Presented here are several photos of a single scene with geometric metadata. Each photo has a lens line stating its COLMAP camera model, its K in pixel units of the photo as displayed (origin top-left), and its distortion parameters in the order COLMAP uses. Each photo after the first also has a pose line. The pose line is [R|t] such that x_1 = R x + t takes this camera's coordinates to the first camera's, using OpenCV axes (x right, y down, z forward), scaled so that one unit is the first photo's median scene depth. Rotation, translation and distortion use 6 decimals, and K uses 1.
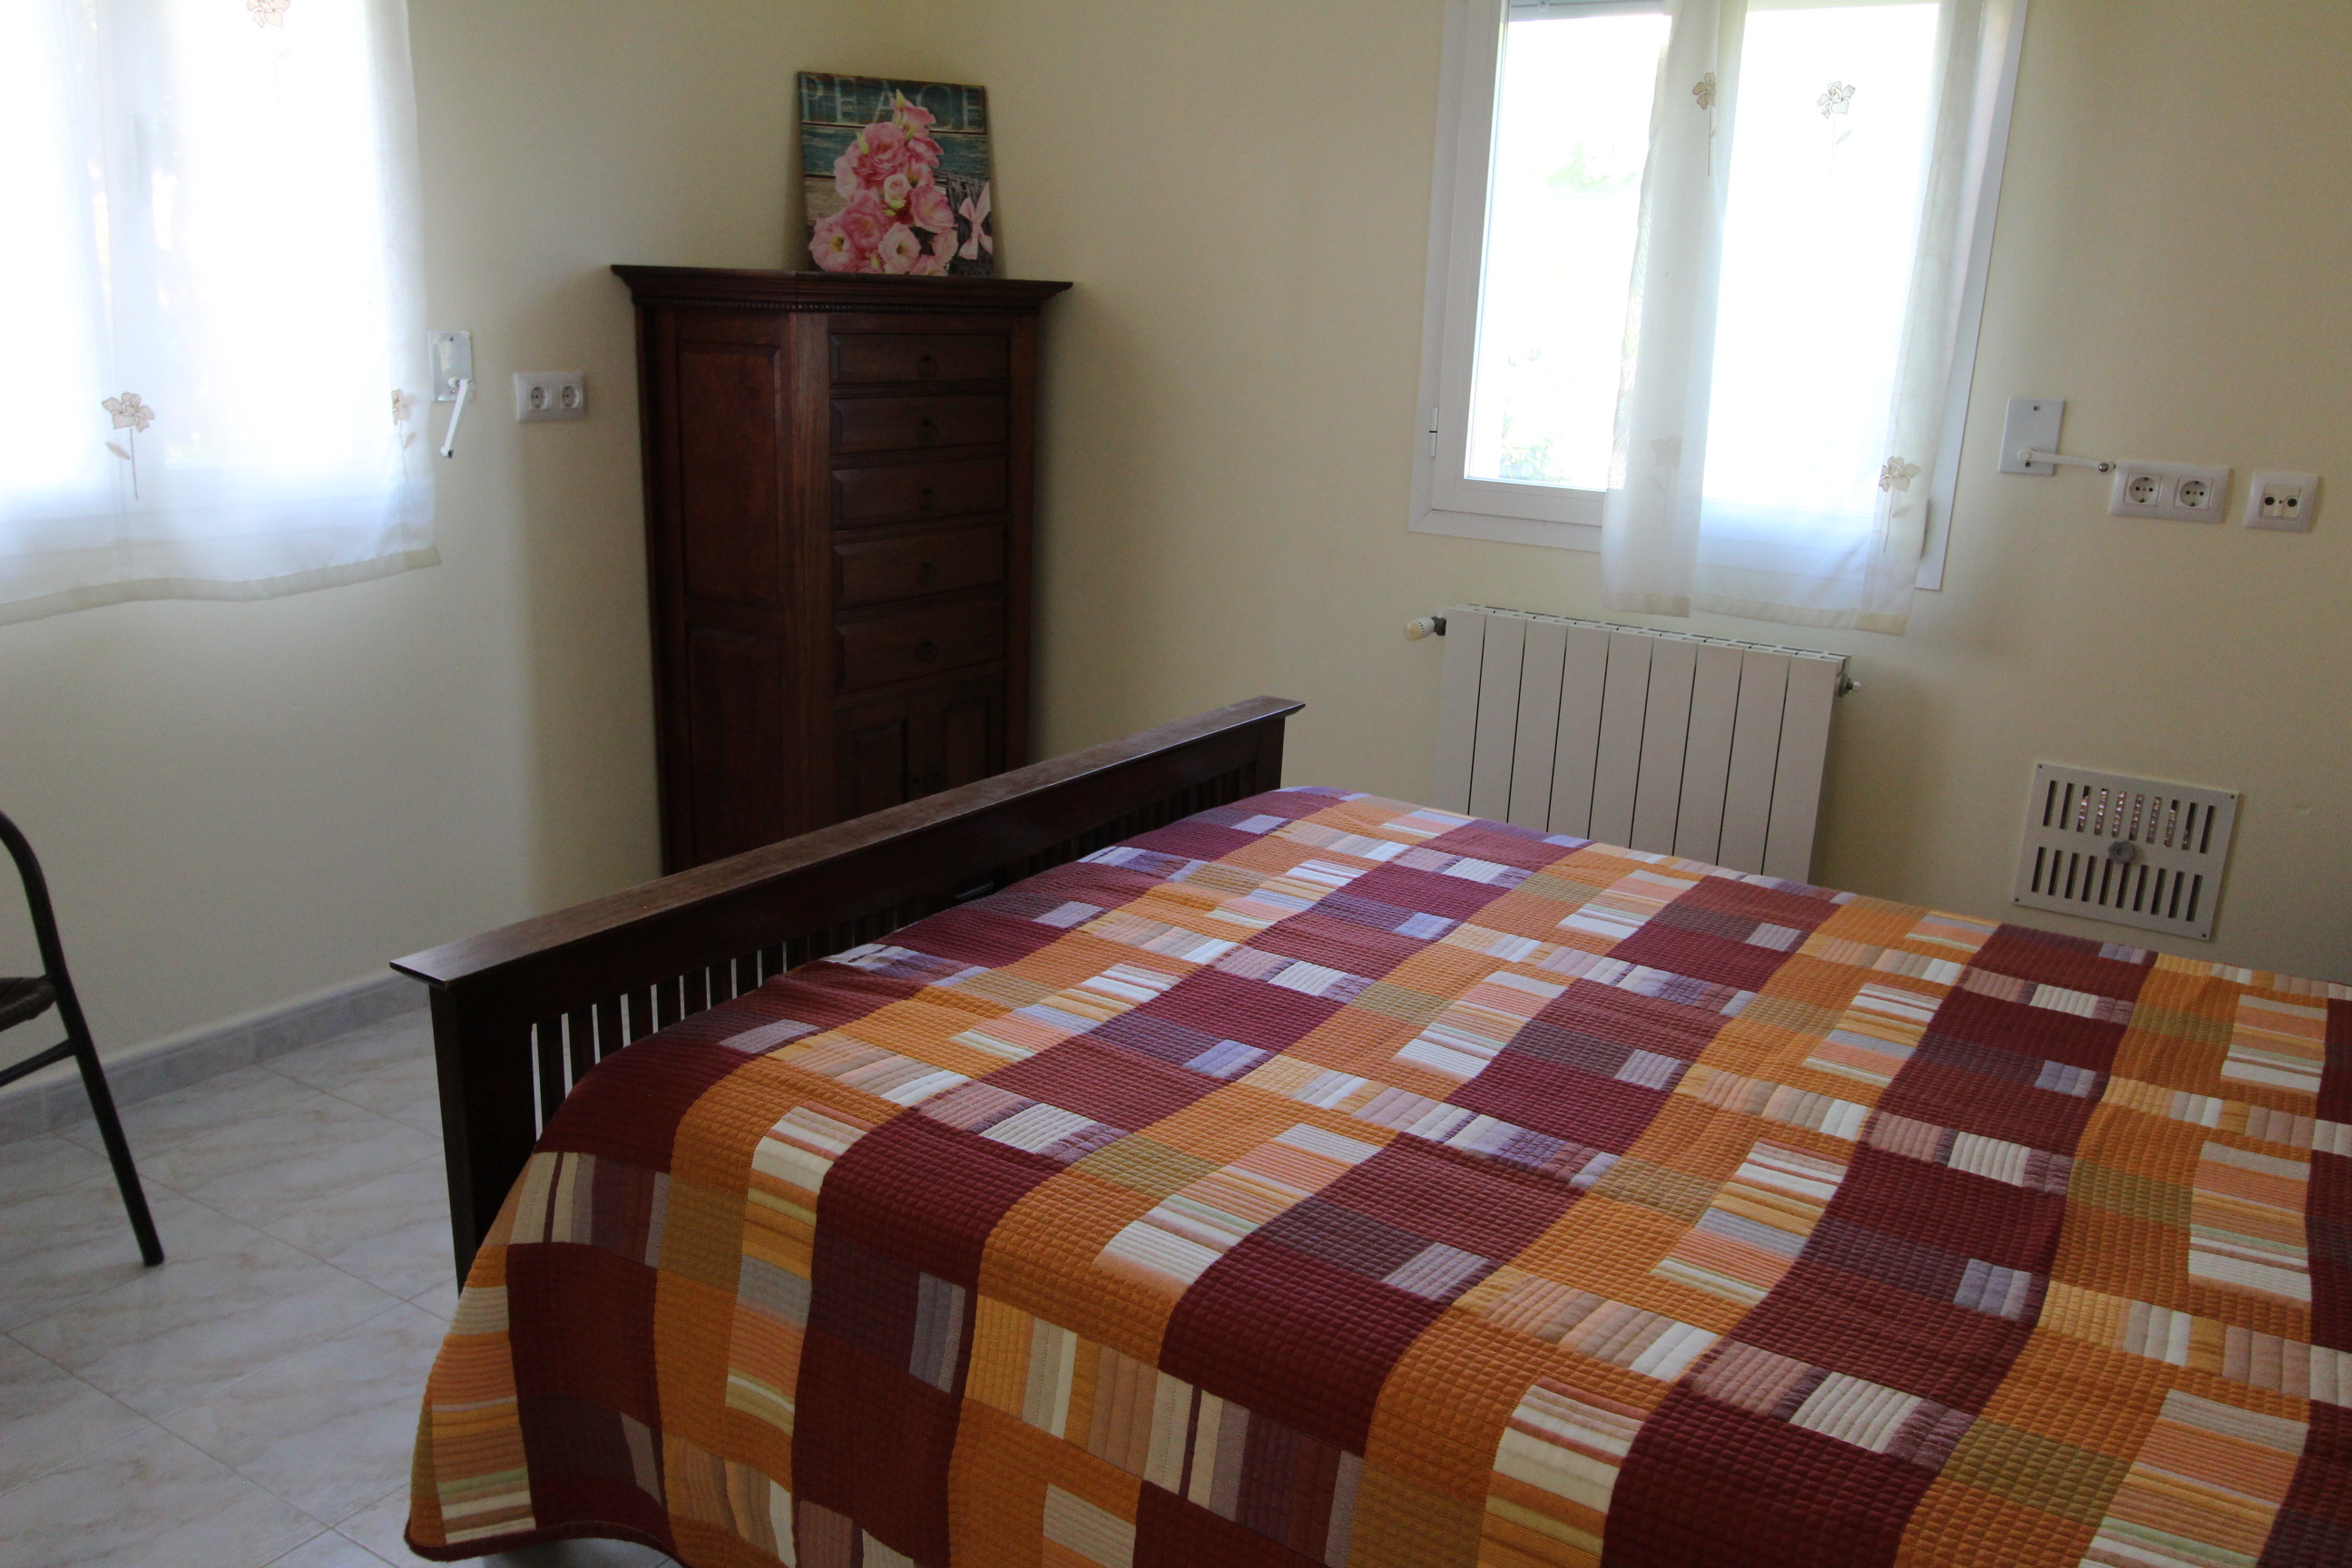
lens RADIAL K [[1870.9, 0, 1179.2], [0, 1870.9, 811.5], [0, 0, 1]] dist [-0.019486, 0.039071]
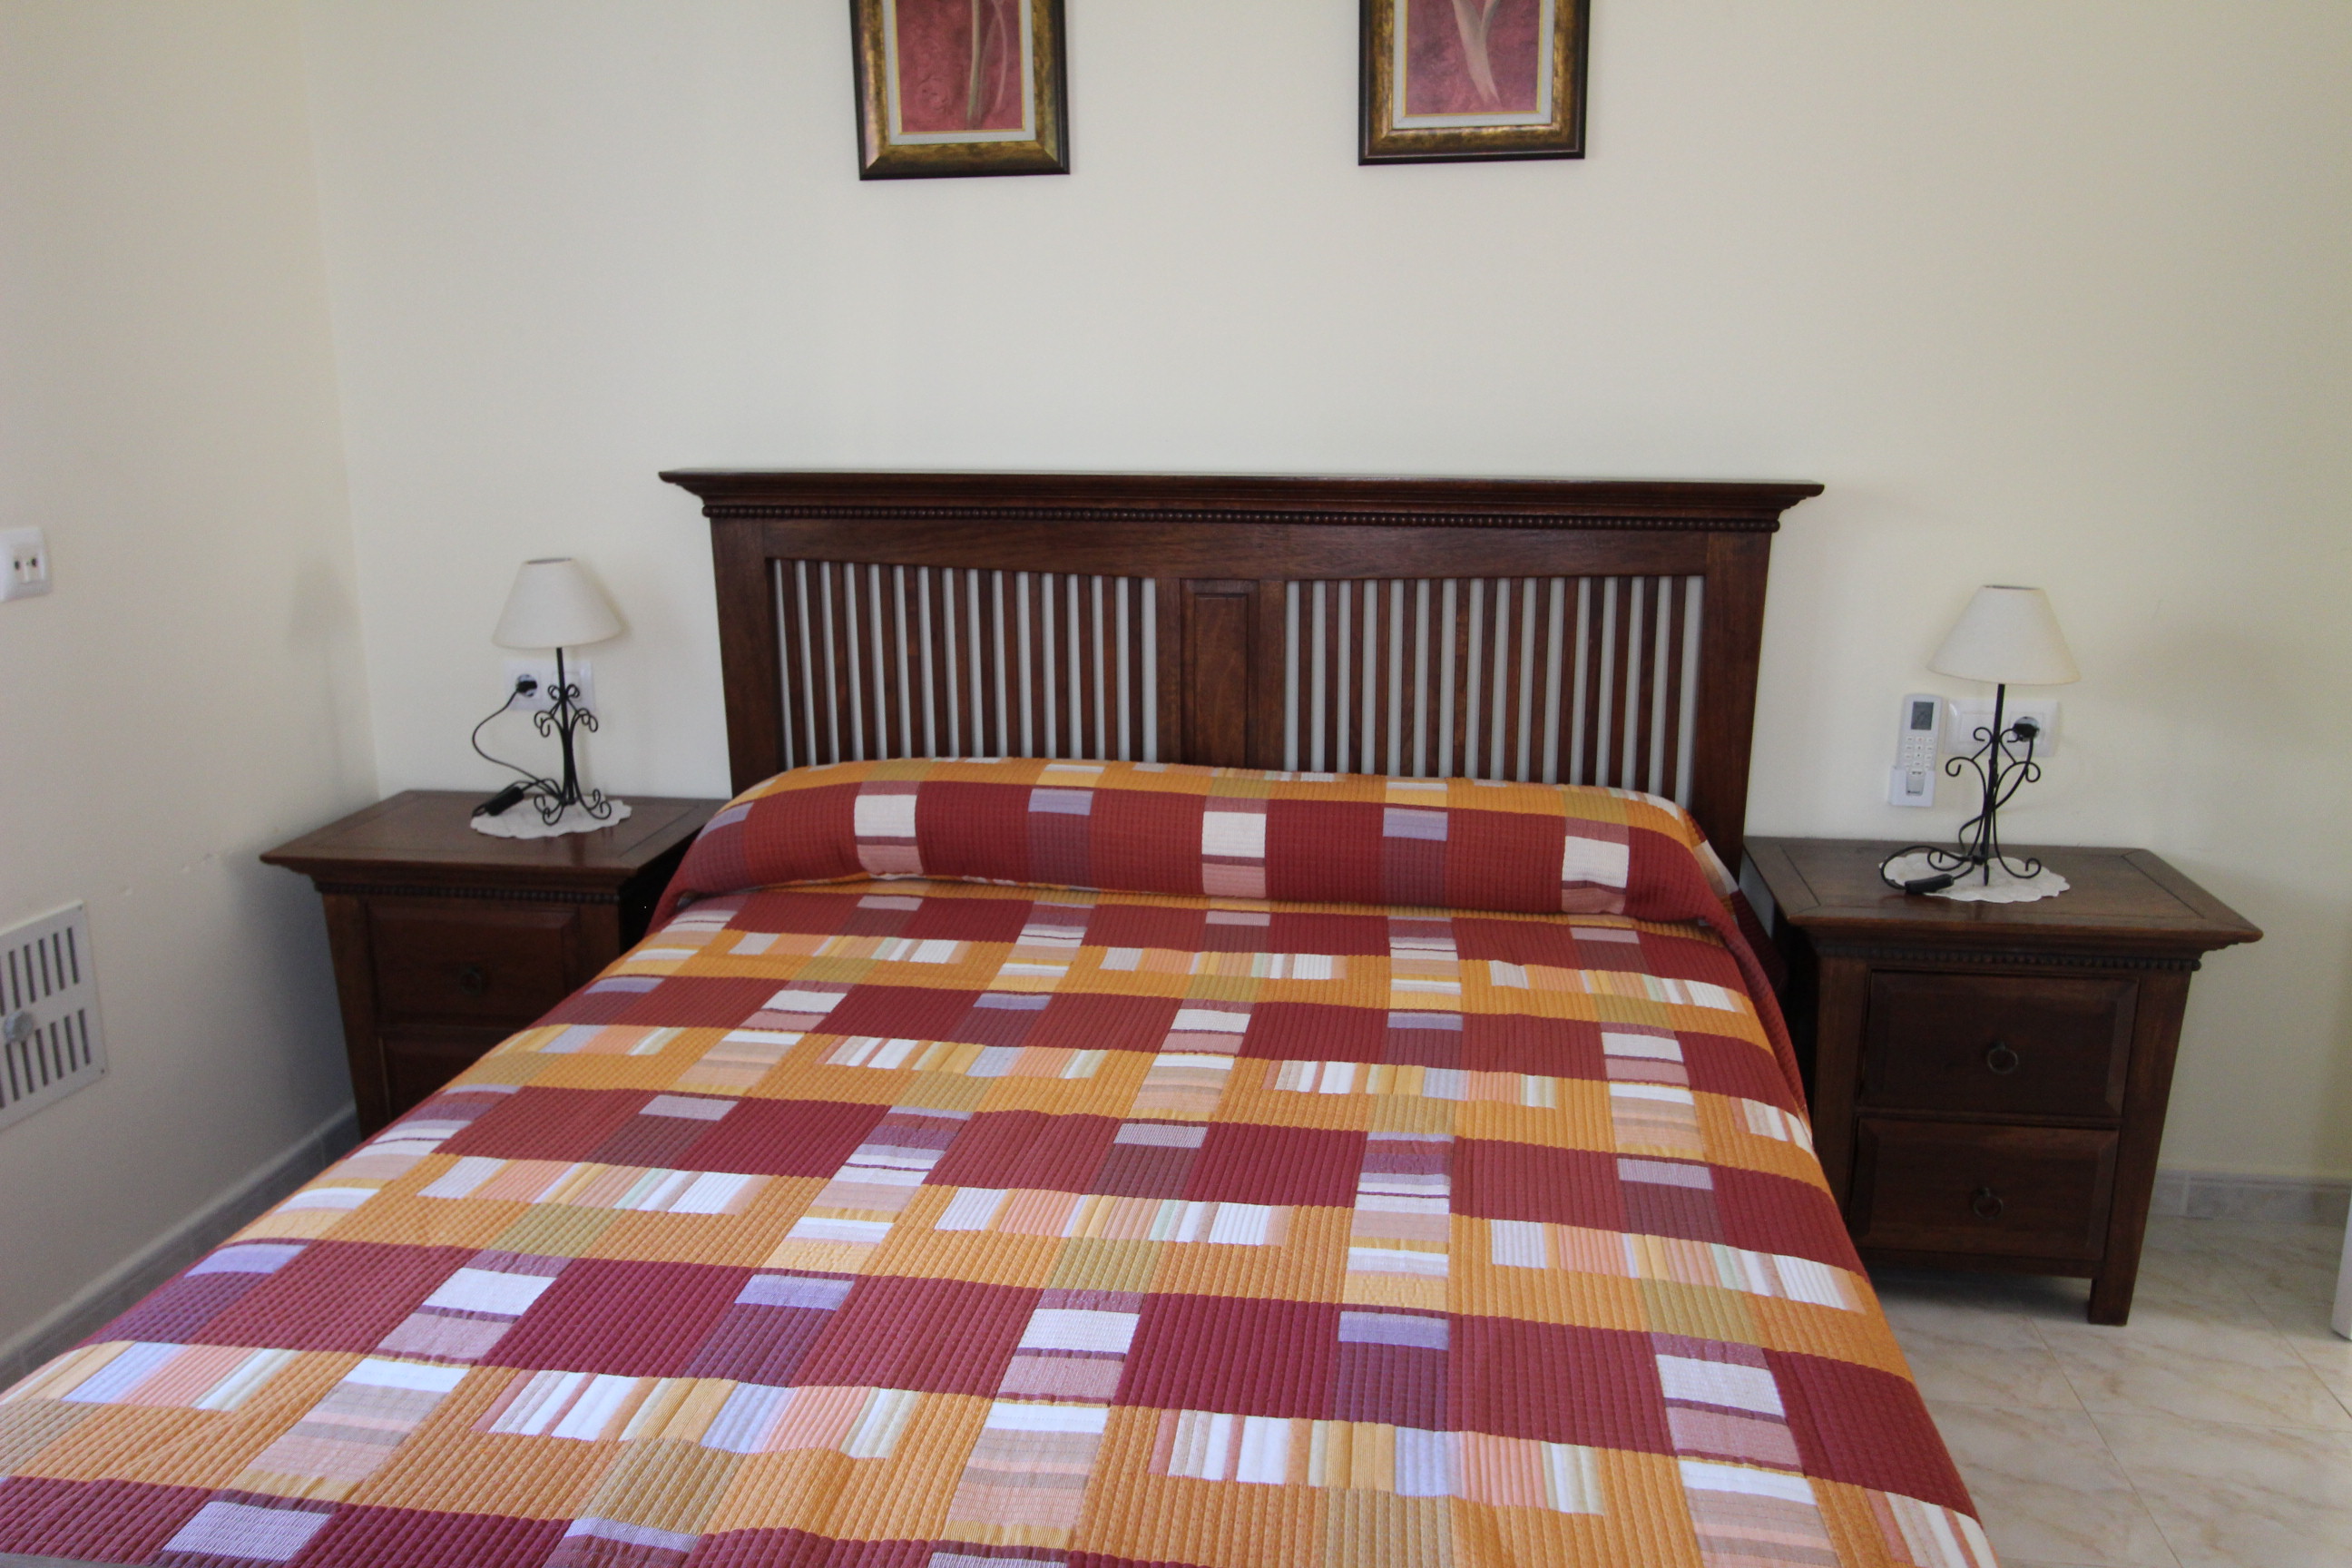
lens RADIAL K [[1870.9, 0, 1179.2], [0, 1870.9, 811.5], [0, 0, 1]] dist [-0.019486, 0.039071]
pose [[-0.413429, -0.255115, 0.874067, -0.526021], [0.228527, 0.900149, 0.370820, -0.349709], [-0.881392, 0.353056, -0.313846, 1.143515]]
